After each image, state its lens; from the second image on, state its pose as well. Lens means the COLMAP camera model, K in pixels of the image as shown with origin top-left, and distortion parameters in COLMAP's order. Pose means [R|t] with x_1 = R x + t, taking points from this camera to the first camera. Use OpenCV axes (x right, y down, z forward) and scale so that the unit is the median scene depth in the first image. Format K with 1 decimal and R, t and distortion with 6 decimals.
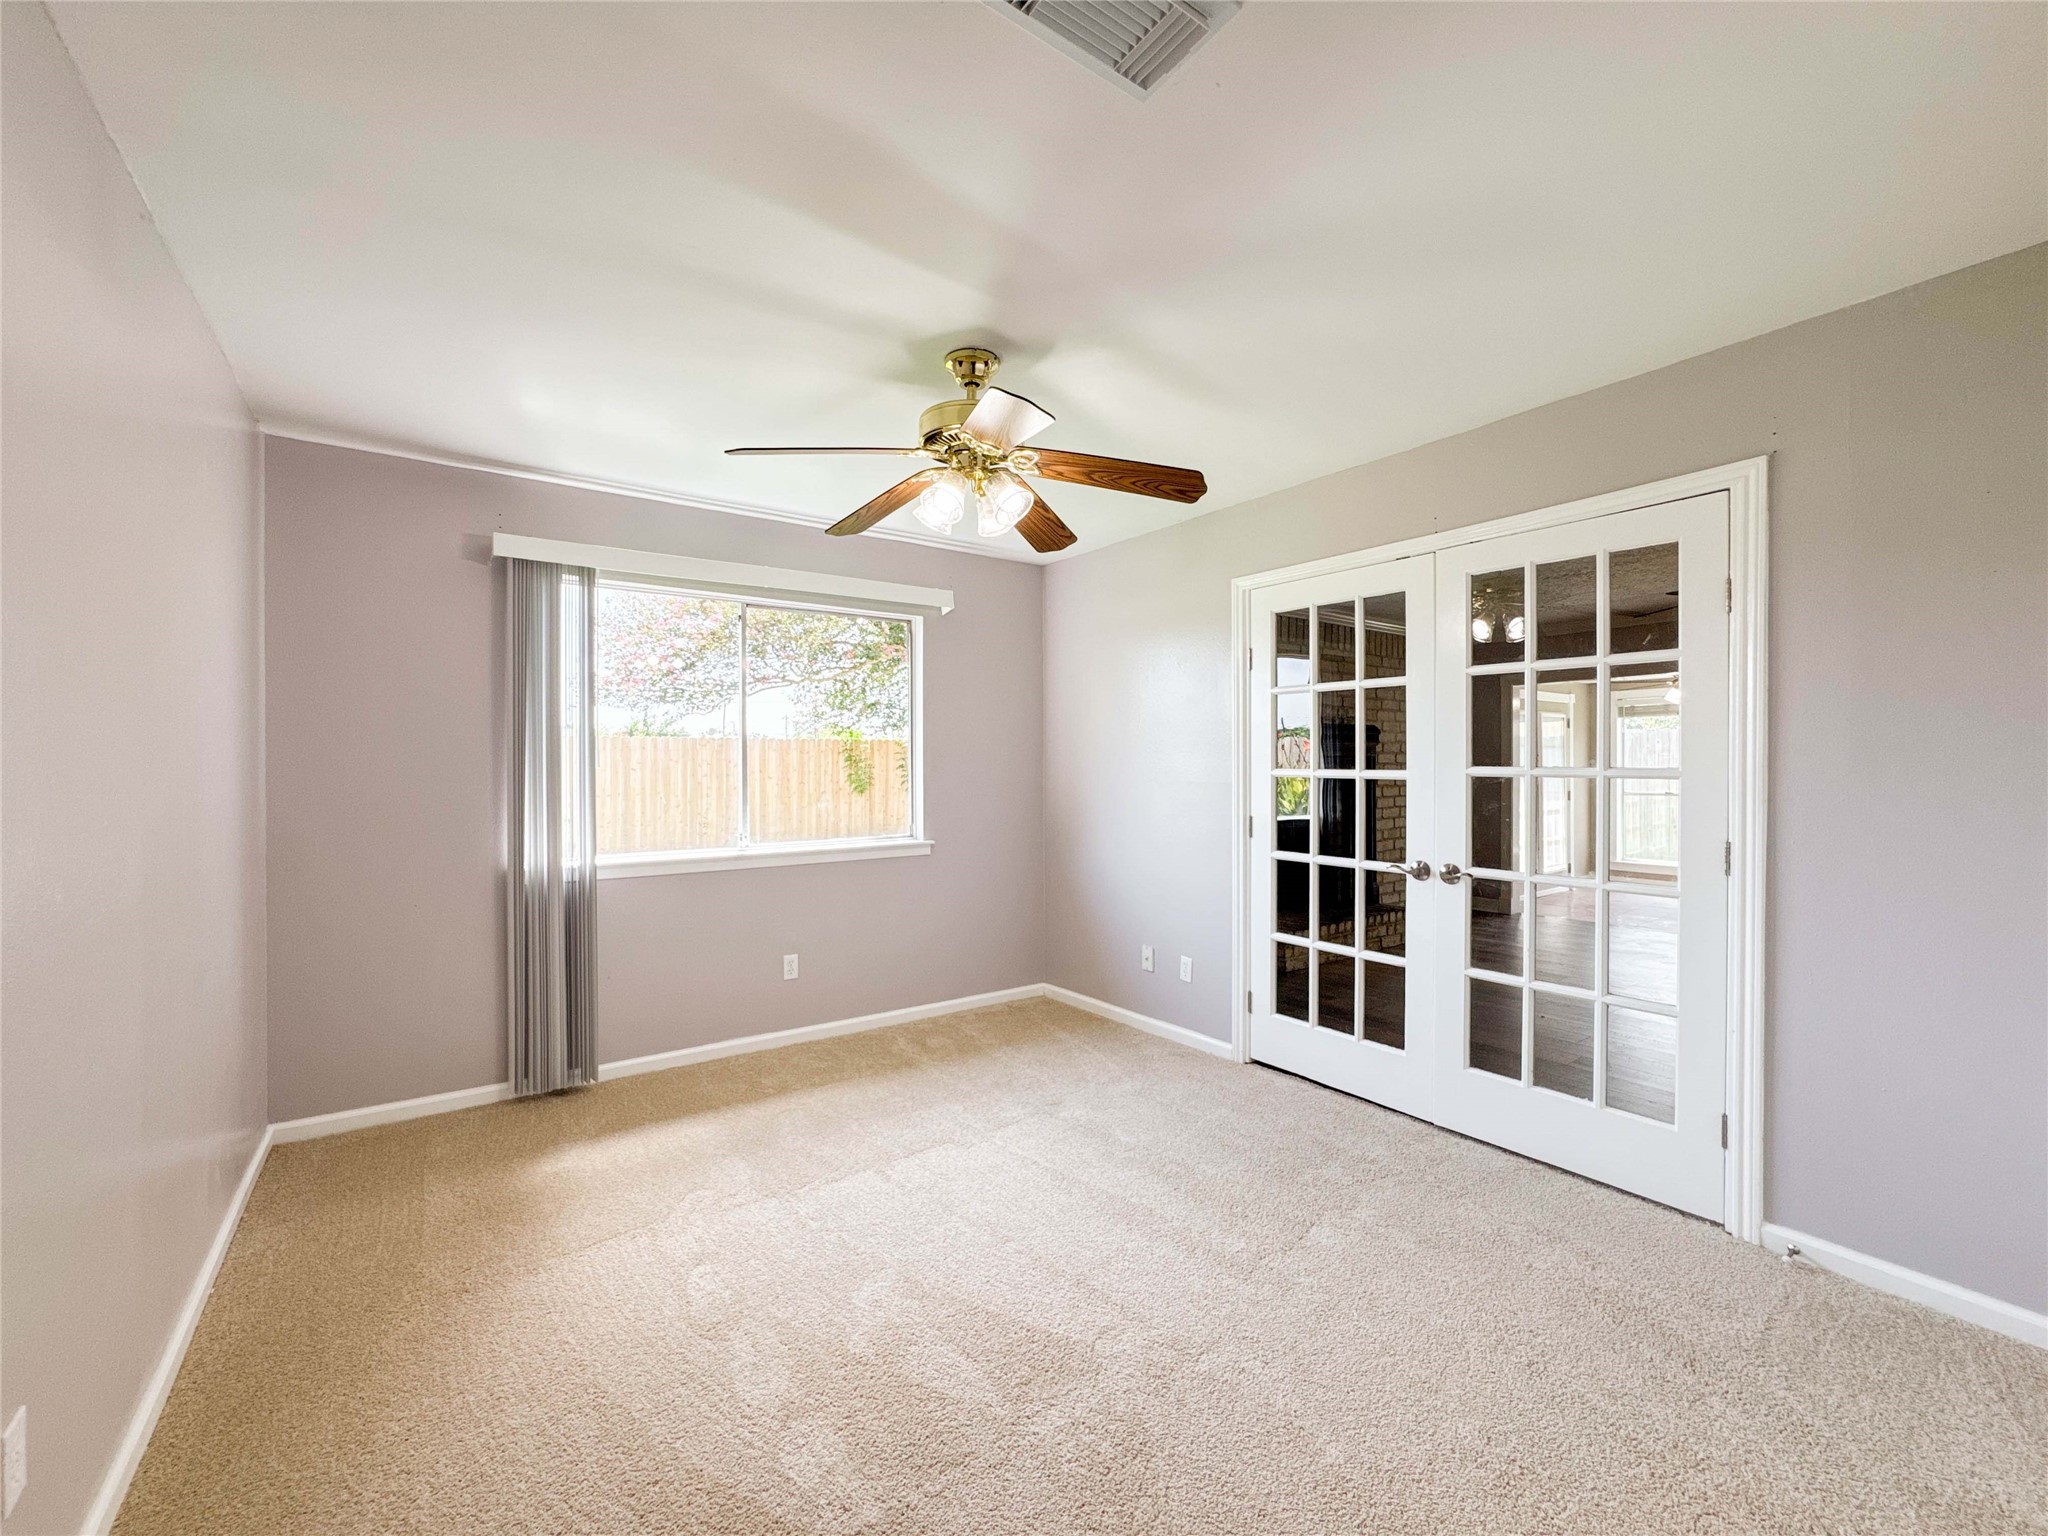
lens RADIAL K [[845.5, 0, 1032.8], [0, 845.5, 763.8], [0, 0, 1]] dist [-0.039533, 0.017859]
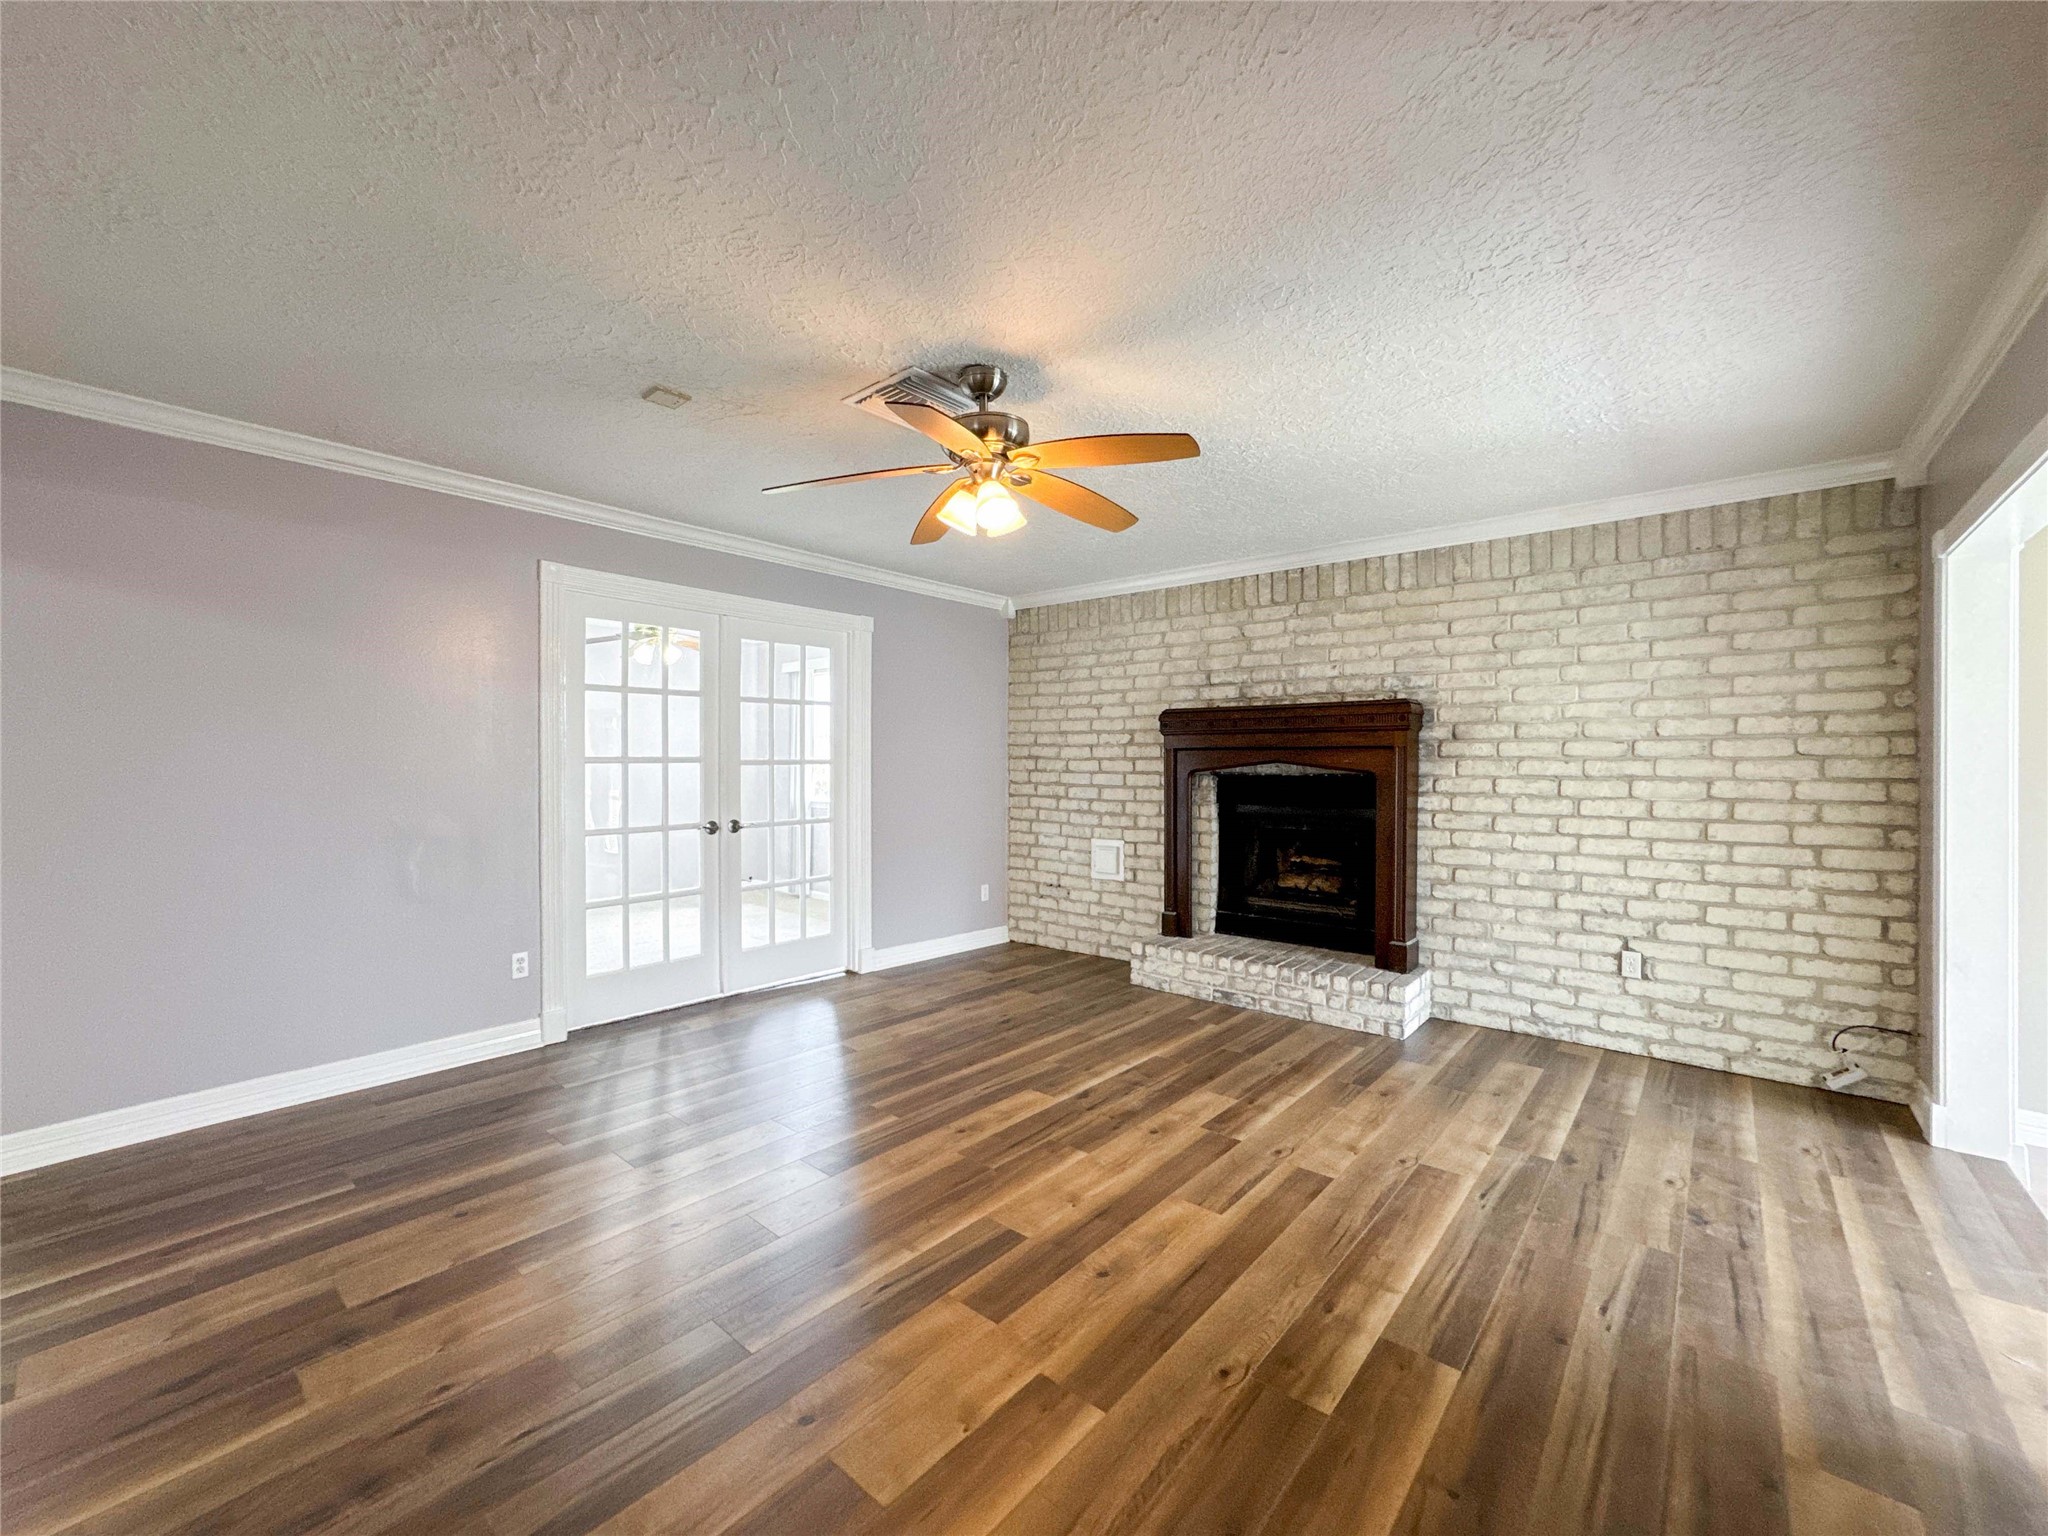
lens RADIAL K [[834.7, 0, 1023.8], [0, 834.7, 762.4], [0, 0, 1]] dist [-0.042826, 0.020894]
pose [[0.226300, 0.004931, -0.974045, 0.897721], [-0.005842, 0.999976, 0.003706, 0.002683], [0.974040, 0.004851, 0.226323, 0.528213]]
